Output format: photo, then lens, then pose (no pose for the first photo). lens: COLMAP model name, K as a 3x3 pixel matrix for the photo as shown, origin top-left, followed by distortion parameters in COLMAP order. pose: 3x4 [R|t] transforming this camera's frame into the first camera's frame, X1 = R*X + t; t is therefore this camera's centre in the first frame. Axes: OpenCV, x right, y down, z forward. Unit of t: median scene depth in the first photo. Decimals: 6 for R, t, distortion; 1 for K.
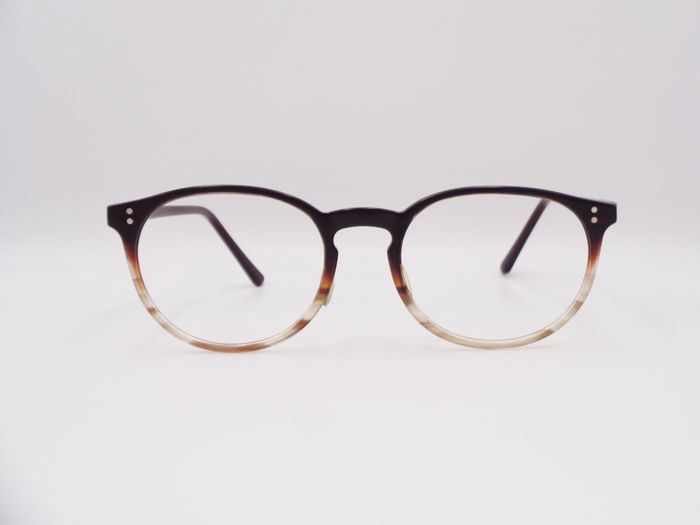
lens RADIAL K [[876.4, 0, 350.0], [0, 876.4, 262.5], [0, 0, 1]] dist [-0.005037, -0.008007]
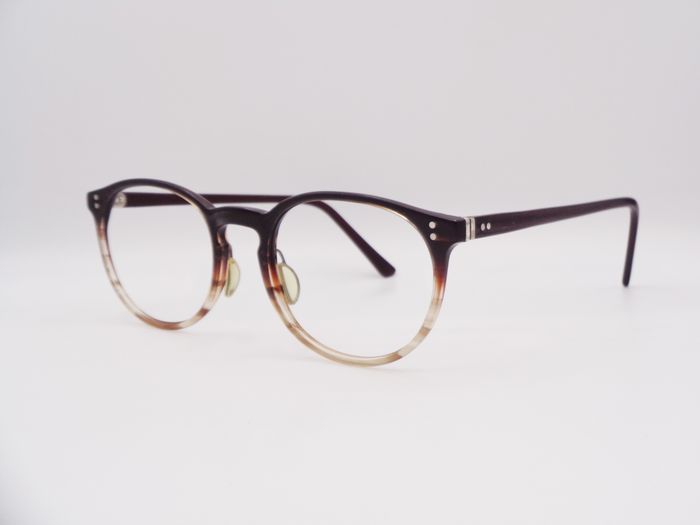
lens RADIAL K [[876.4, 0, 350.0], [0, 876.4, 262.5], [0, 0, 1]] dist [-0.005037, -0.008007]
pose [[0.810302, 0.098279, -0.577713, 0.704120], [-0.088191, 0.995060, 0.045579, -0.053970], [0.579338, 0.014017, 0.814967, 0.230567]]
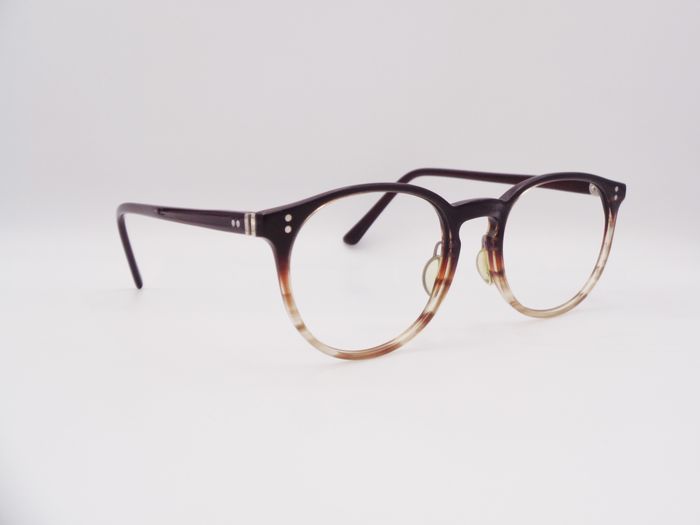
lens RADIAL K [[876.4, 0, 350.0], [0, 876.4, 262.5], [0, 0, 1]] dist [-0.005037, -0.008007]
pose [[0.800024, -0.101248, 0.591363, -0.716278], [0.107471, 0.993899, 0.024774, -0.028250], [-0.590263, 0.043735, 0.806025, 0.244020]]
